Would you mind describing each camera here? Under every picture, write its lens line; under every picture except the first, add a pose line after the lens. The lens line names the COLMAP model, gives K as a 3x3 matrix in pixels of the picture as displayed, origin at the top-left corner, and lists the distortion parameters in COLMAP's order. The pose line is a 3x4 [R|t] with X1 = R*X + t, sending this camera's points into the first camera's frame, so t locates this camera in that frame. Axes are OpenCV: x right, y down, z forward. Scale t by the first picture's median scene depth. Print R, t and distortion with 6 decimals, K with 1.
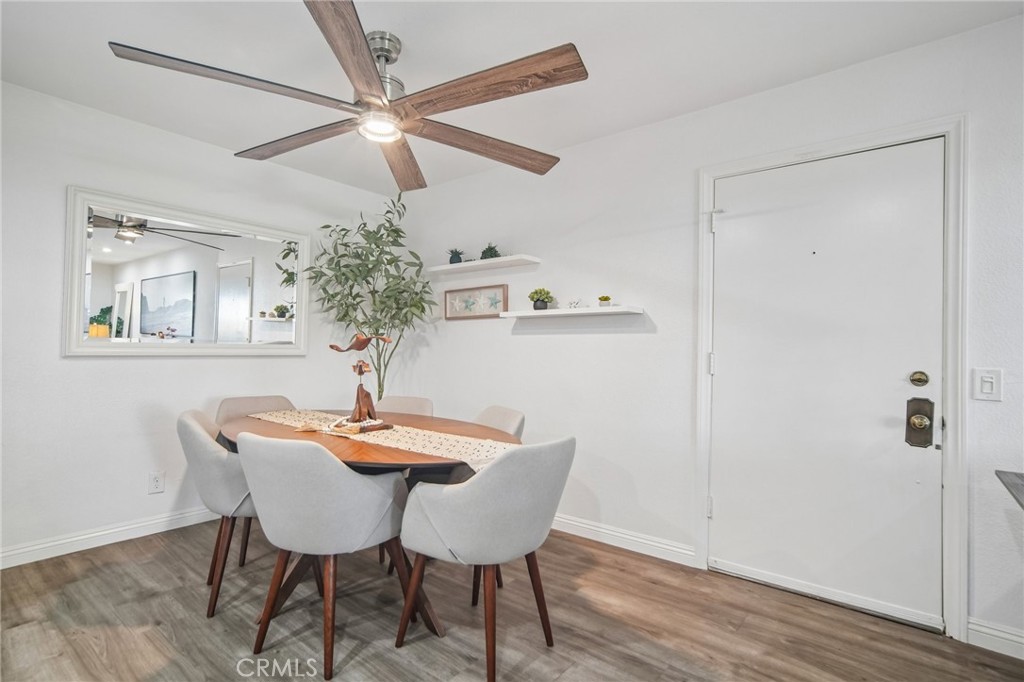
lens RADIAL K [[502.7, 0, 513.6], [0, 502.7, 334.6], [0, 0, 1]] dist [-0.023955, 0.009933]
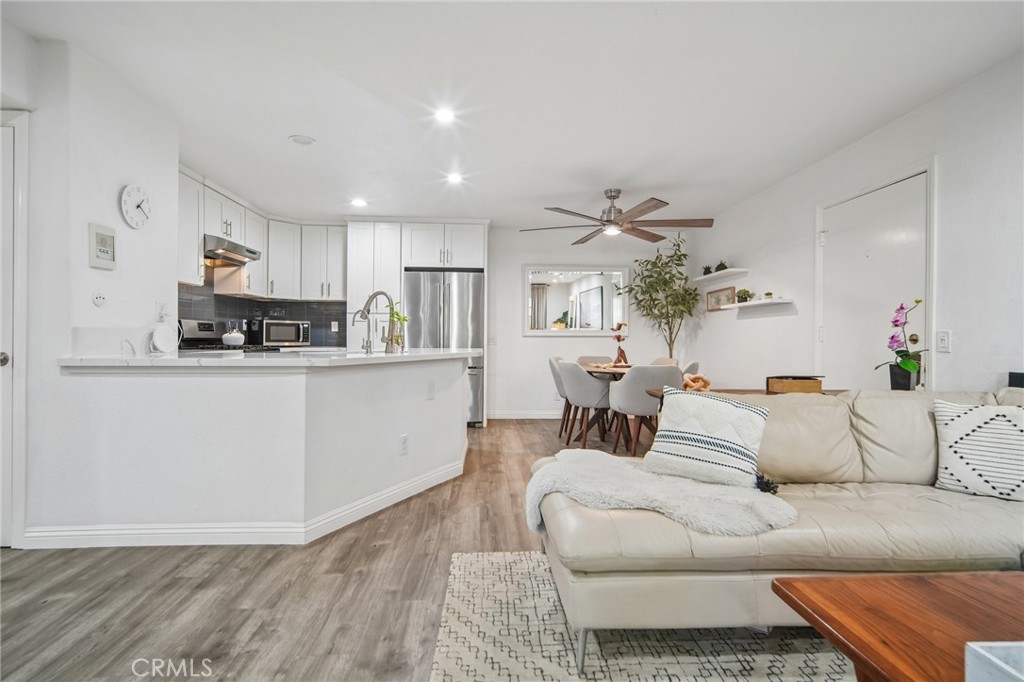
lens RADIAL K [[502.7, 0, 513.6], [0, 502.7, 334.6], [0, 0, 1]] dist [-0.023955, 0.009933]
pose [[0.674429, -0.017825, -0.738124, 0.649019], [0.029302, 0.999567, 0.002635, 0.021840], [0.737758, -0.023406, 0.674659, -0.509663]]
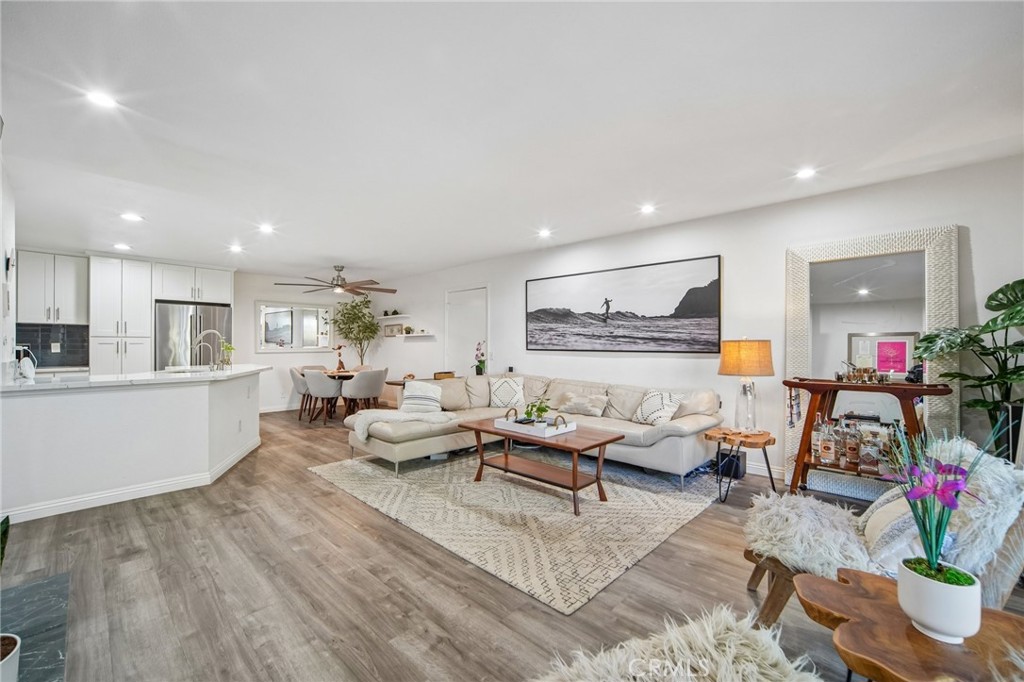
lens RADIAL K [[407.6, 0, 496.8], [0, 407.6, 343.5], [0, 0, 1]] dist [-0.001067, -0.000046]
pose [[0.994251, -0.019945, -0.105199, 0.725075], [0.022543, 0.999468, 0.023564, -0.035361], [0.104674, -0.025800, 0.994172, -1.135633]]
